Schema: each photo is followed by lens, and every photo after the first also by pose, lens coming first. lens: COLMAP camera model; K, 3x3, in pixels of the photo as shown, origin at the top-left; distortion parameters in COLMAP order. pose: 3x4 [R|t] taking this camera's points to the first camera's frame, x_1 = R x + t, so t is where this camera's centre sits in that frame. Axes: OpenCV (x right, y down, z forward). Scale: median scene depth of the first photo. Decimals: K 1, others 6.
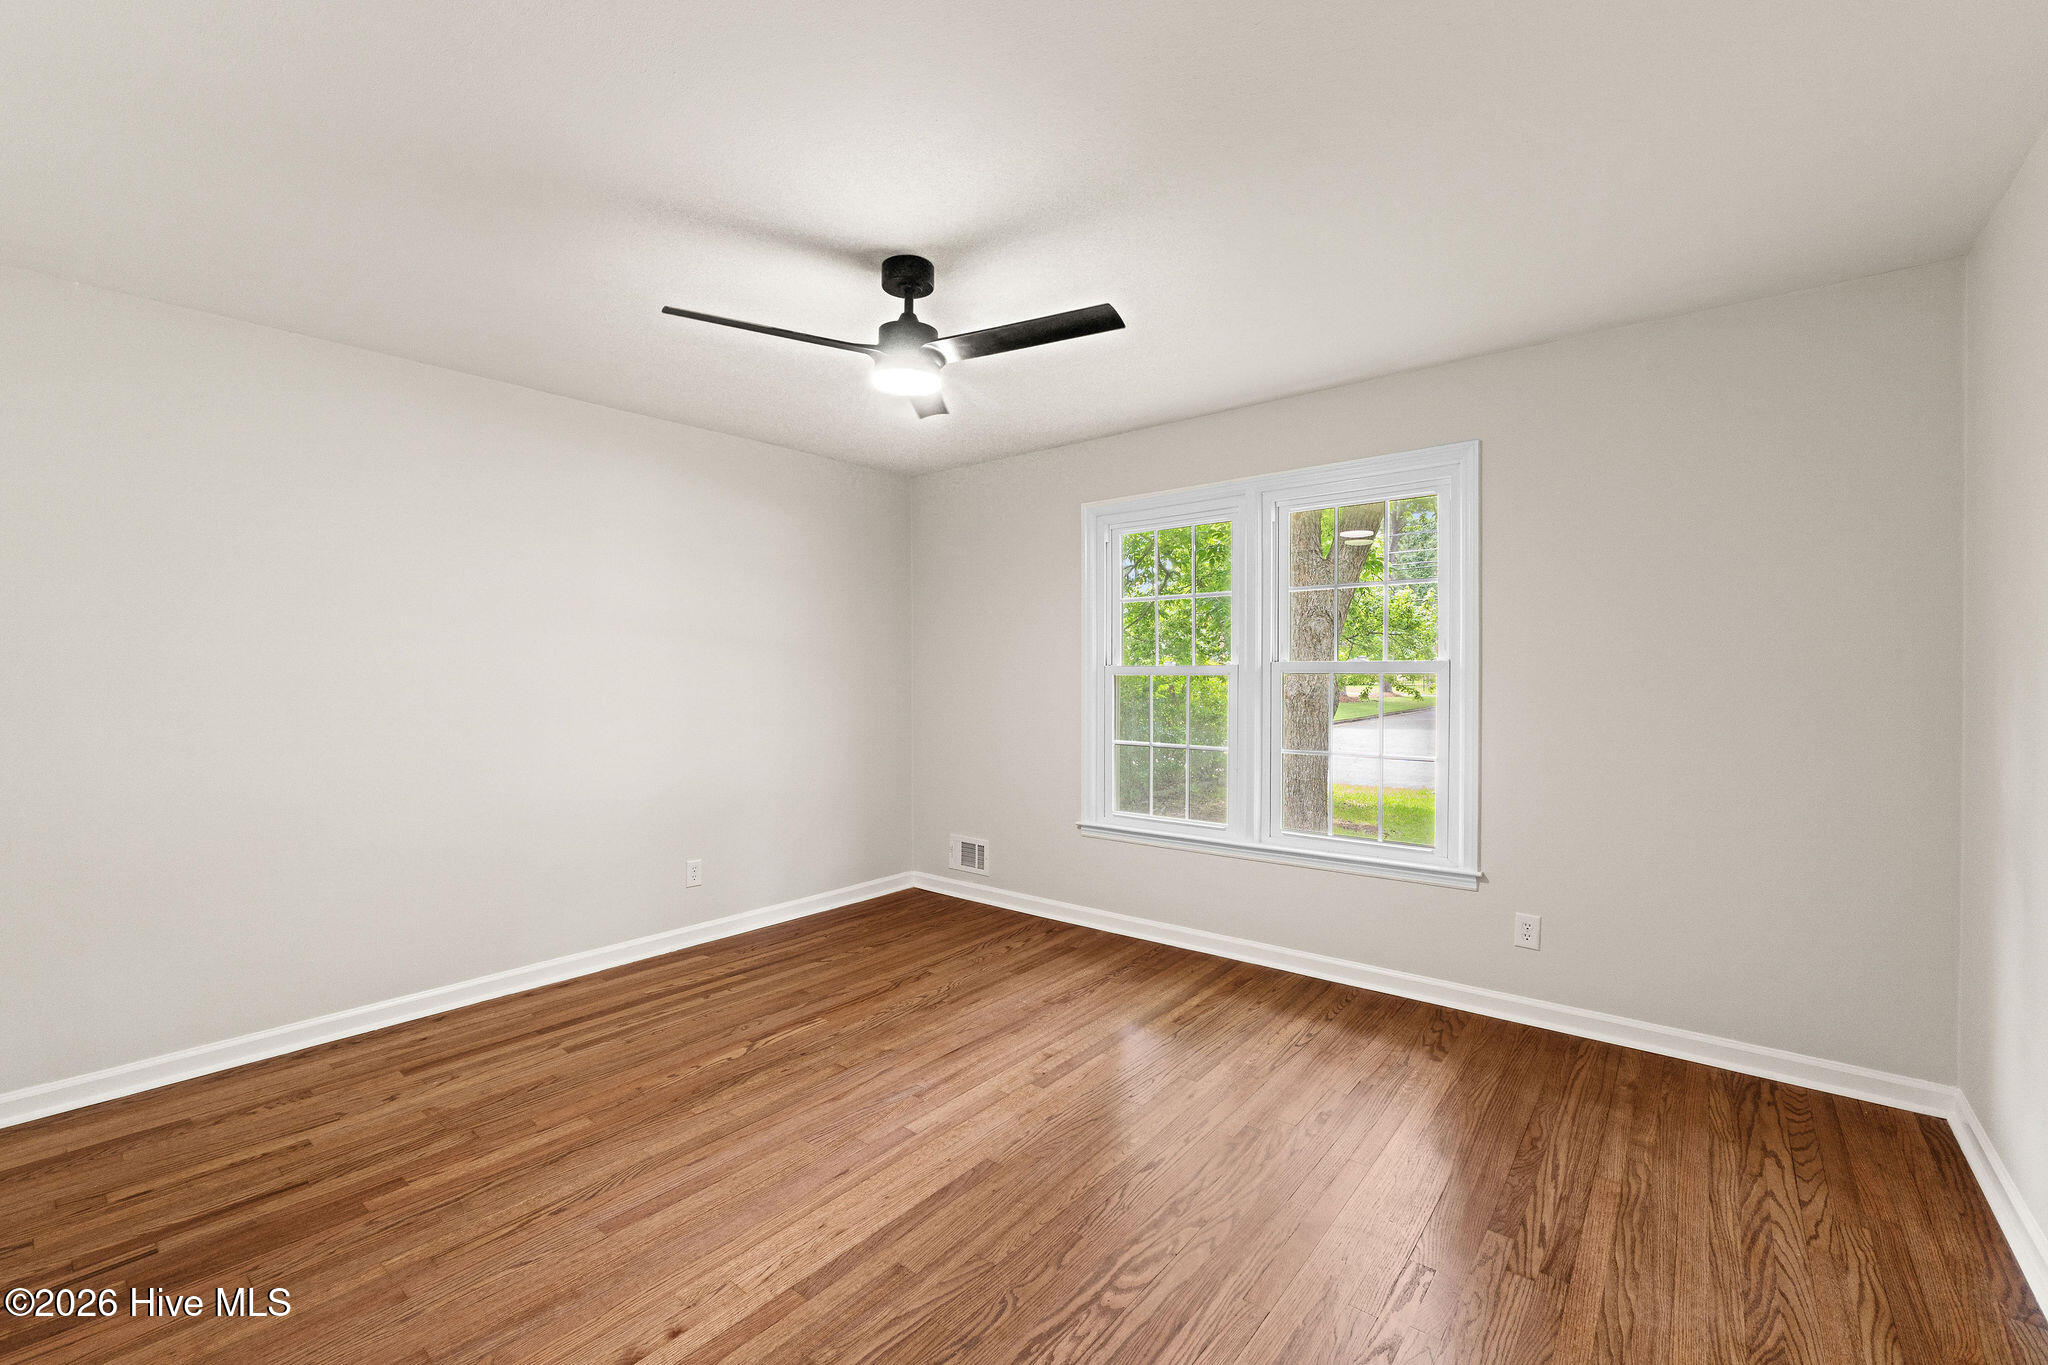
lens RADIAL K [[860.3, 0, 1022.0], [0, 860.3, 677.6], [0, 0, 1]] dist [0.000650, -0.000693]
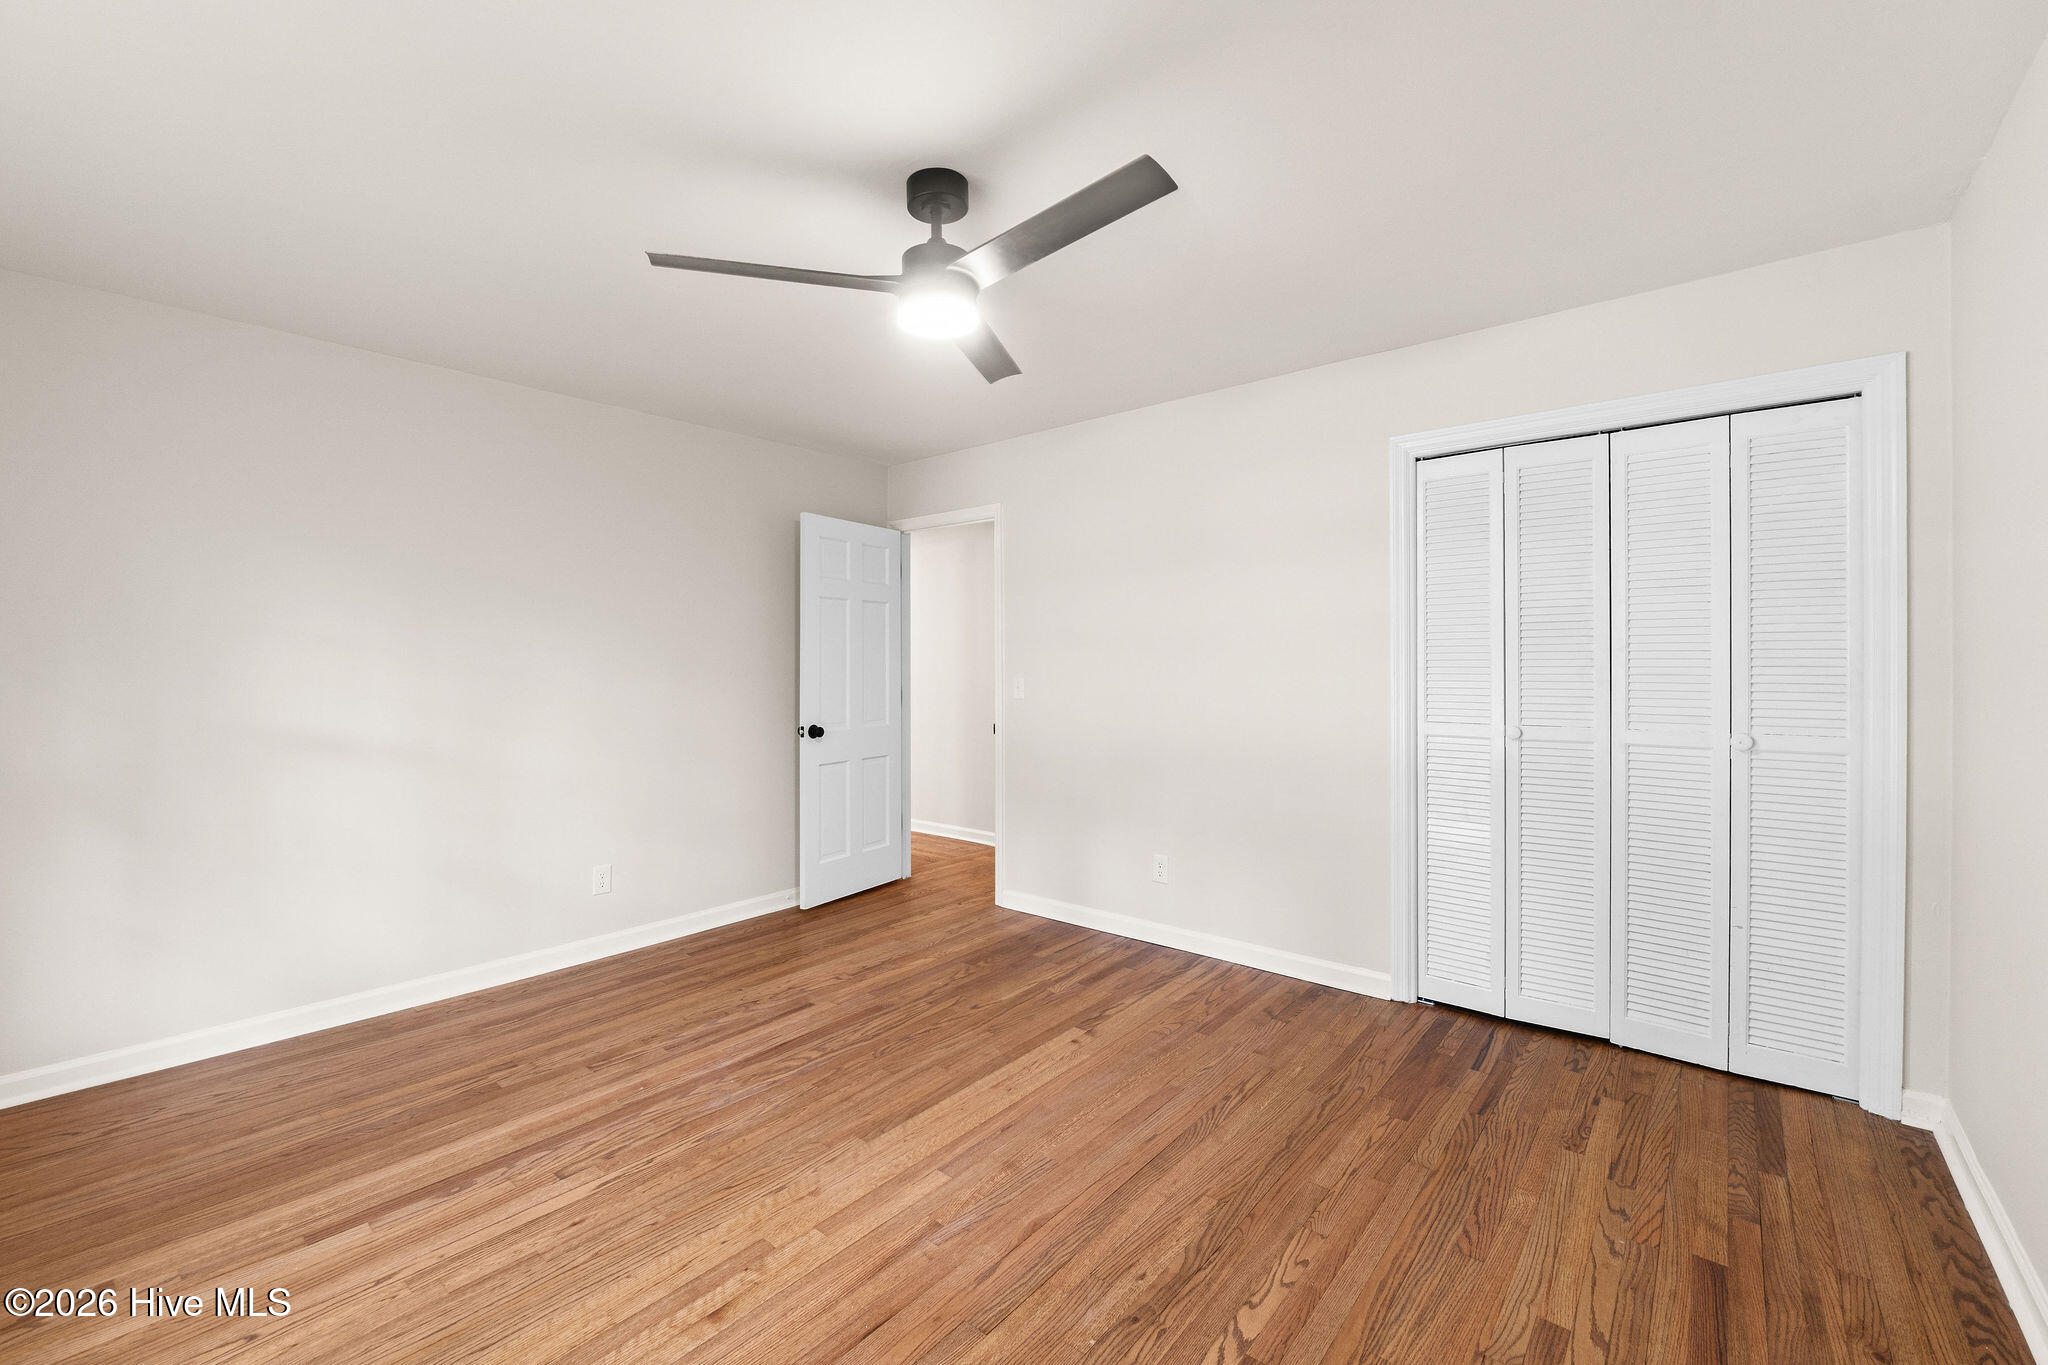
lens RADIAL K [[860.3, 0, 1025.6], [0, 860.3, 672.4], [0, 0, 1]] dist [0.000650, -0.000693]
pose [[-0.999907, 0.005070, 0.012698, -0.234114], [0.005277, 0.999852, 0.016346, -0.008599], [-0.012614, 0.016412, -0.999786, 1.934009]]
